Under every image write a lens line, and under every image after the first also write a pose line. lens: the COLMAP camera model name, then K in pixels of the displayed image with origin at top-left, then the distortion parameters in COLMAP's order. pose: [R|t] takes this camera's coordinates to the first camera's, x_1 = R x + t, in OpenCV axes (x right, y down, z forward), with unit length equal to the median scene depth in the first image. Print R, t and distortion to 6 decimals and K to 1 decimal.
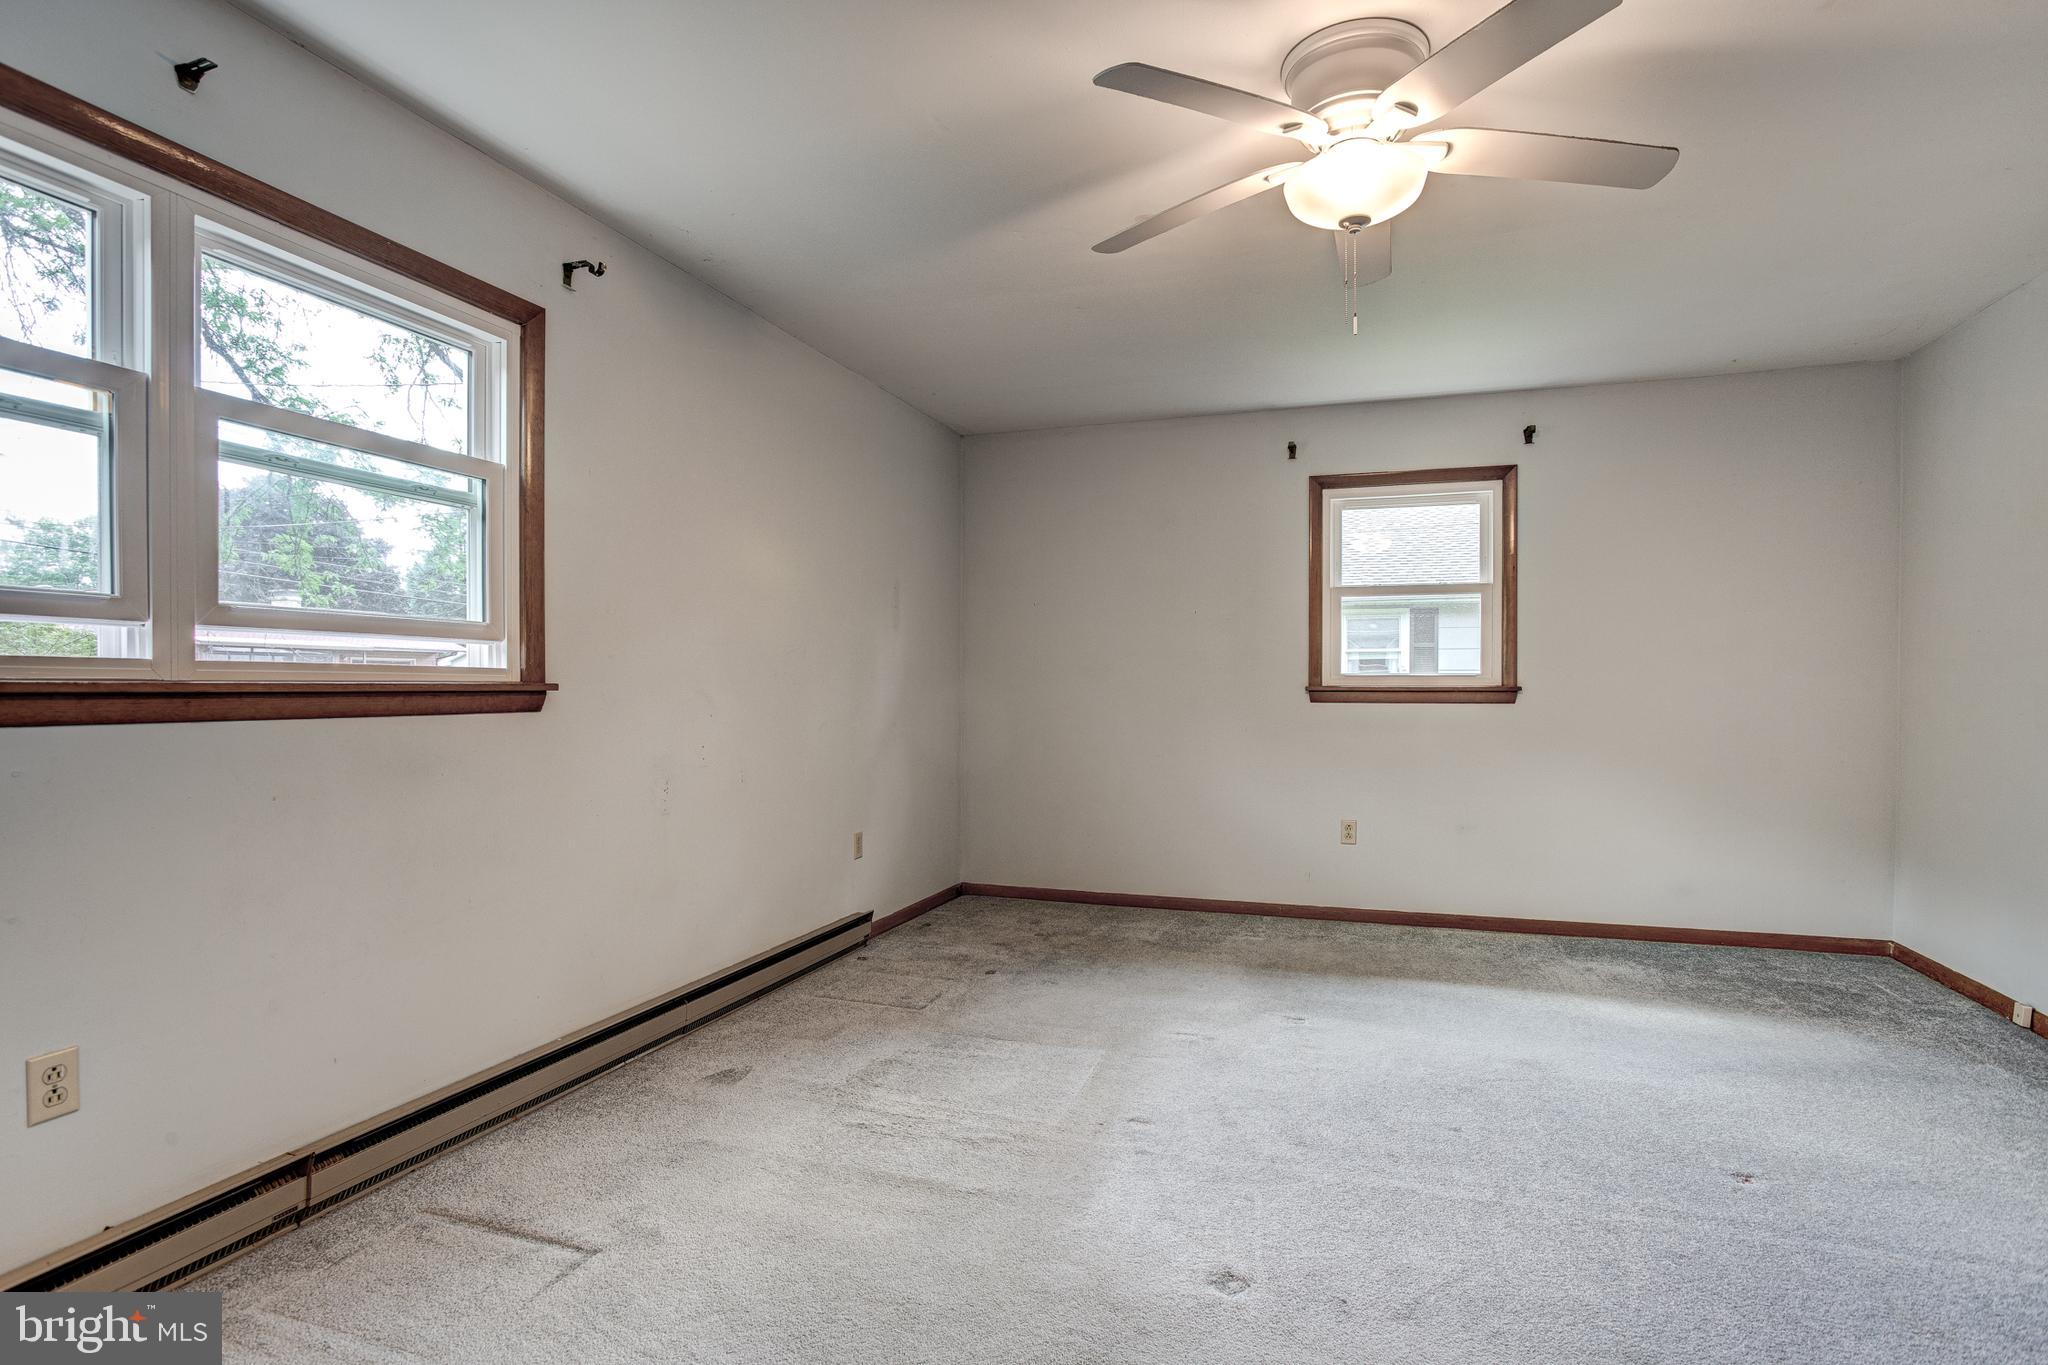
lens RADIAL K [[1033.0, 0, 1043.5], [0, 1033.0, 695.7], [0, 0, 1]] dist [-0.029045, 0.003782]
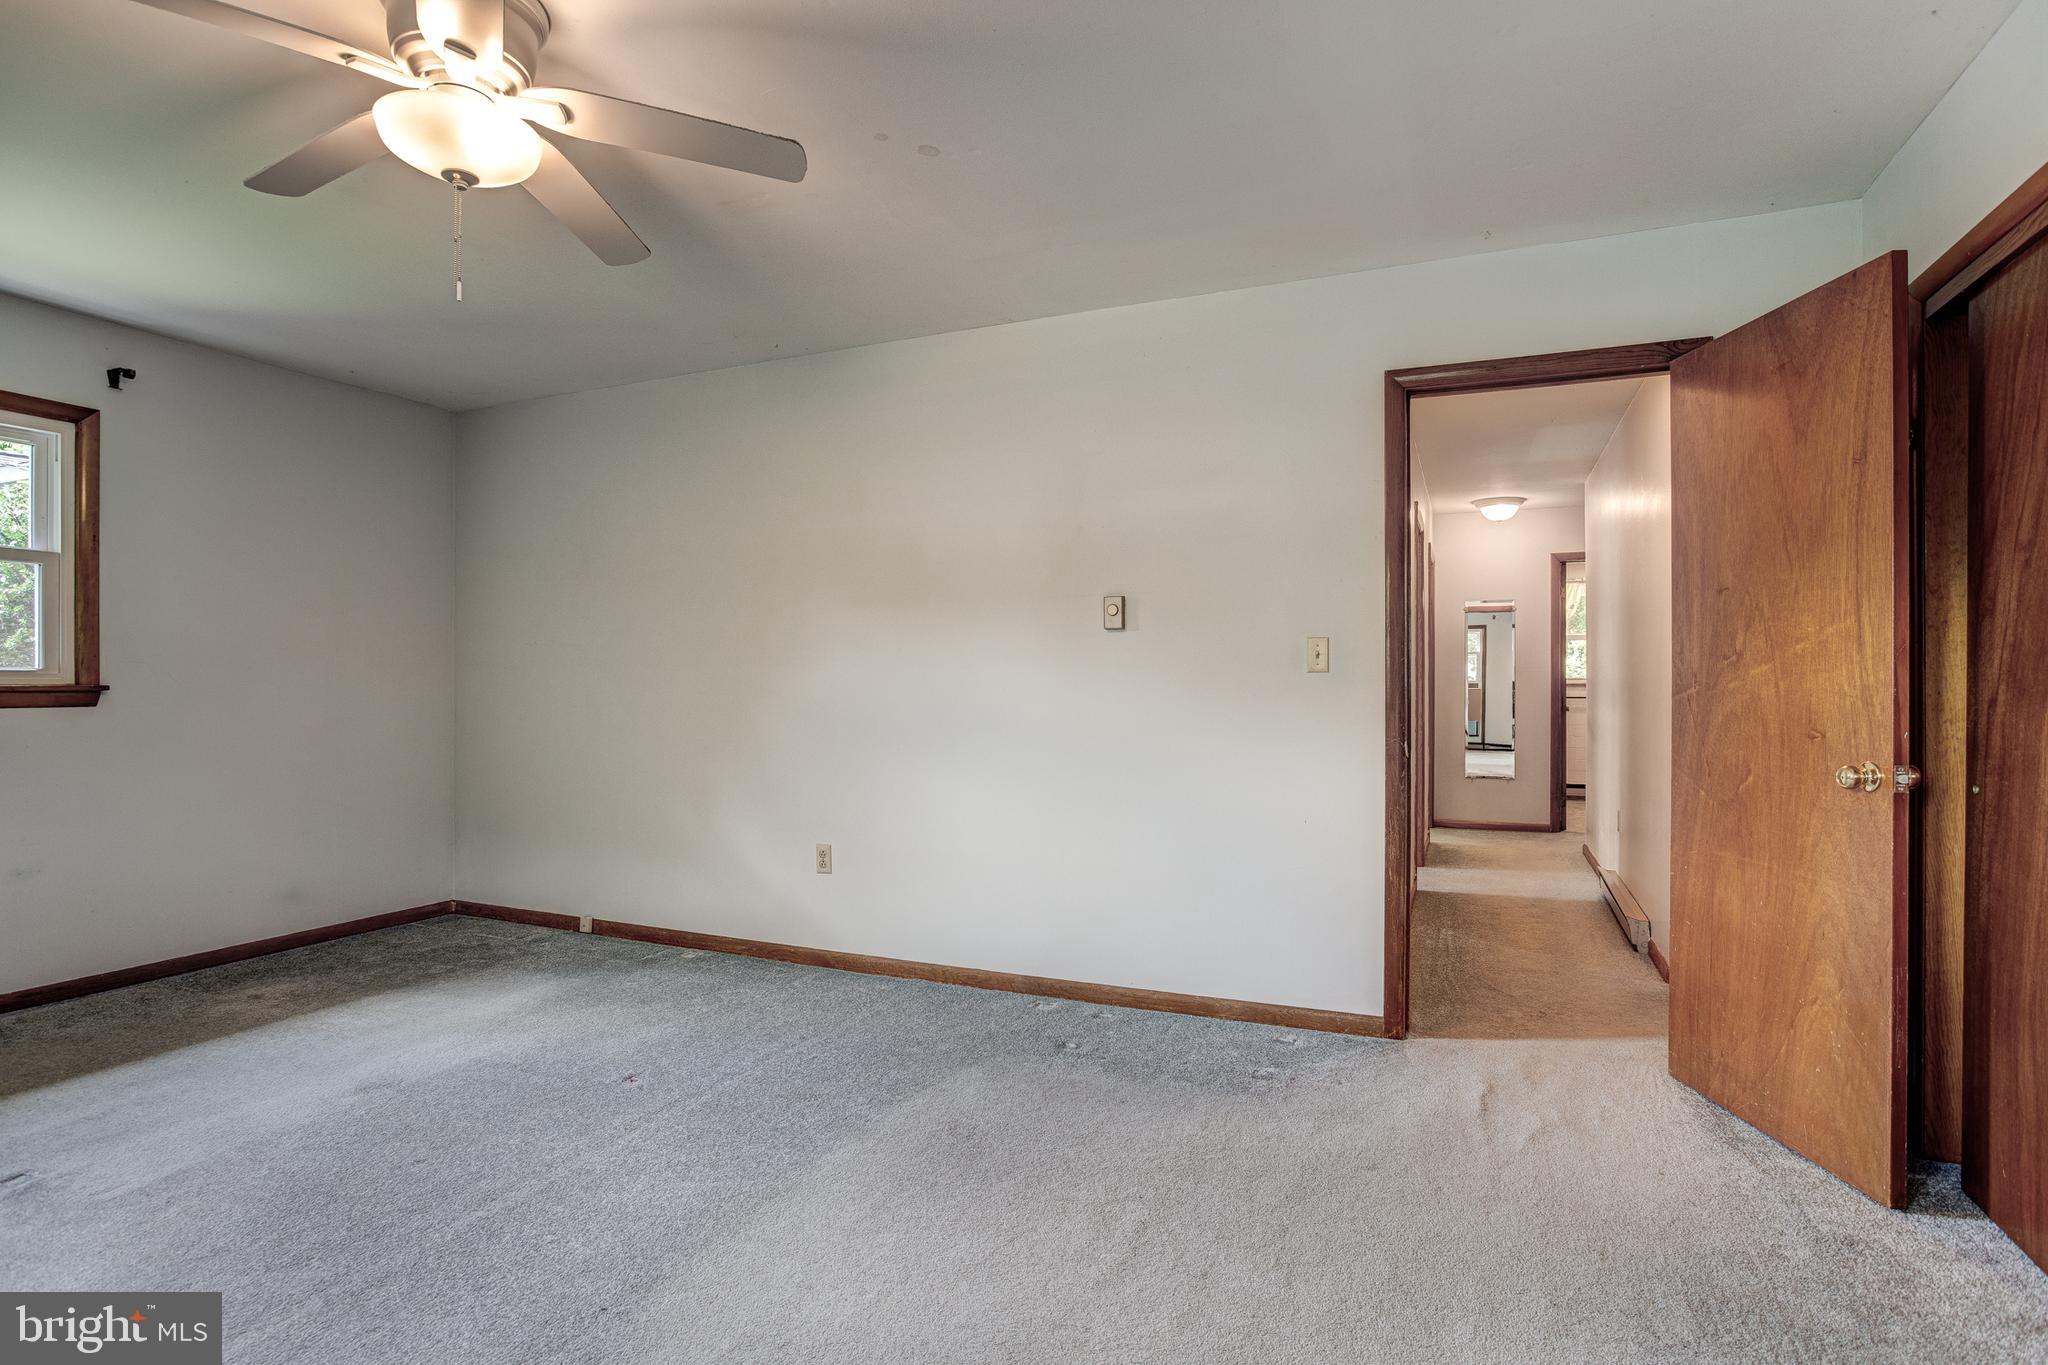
lens RADIAL K [[1033.0, 0, 1037.1], [0, 1033.0, 678.5], [0, 0, 1]] dist [-0.029045, 0.003782]
pose [[0.069864, 0.004844, 0.997545, -0.312421], [0.009908, 0.999936, -0.005549, -0.003292], [-0.997507, 0.010271, 0.069811, 0.238876]]
